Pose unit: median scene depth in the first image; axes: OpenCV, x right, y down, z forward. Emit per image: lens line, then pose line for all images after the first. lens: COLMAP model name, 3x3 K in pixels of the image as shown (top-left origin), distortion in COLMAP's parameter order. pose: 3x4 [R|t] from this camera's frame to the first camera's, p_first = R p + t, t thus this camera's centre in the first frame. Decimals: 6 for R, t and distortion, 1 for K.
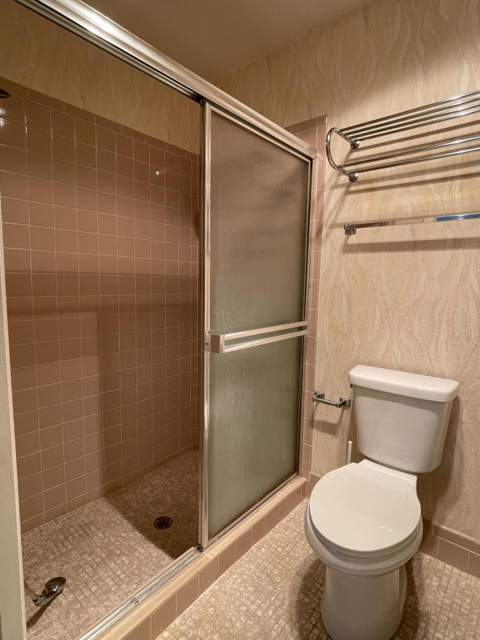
lens RADIAL K [[340.6, 0, 242.6], [0, 340.6, 324.4], [0, 0, 1]] dist [-0.004523, -0.000271]
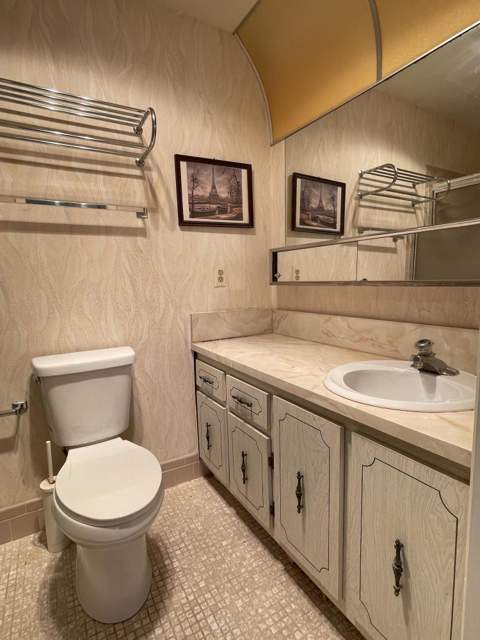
lens RADIAL K [[340.6, 0, 242.4], [0, 340.6, 316.3], [0, 0, 1]] dist [-0.004523, -0.000271]
pose [[0.329231, -0.147374, 0.932678, -0.329497], [0.141015, 0.984342, 0.105760, -0.007169], [-0.933660, 0.096702, 0.344858, 0.187820]]
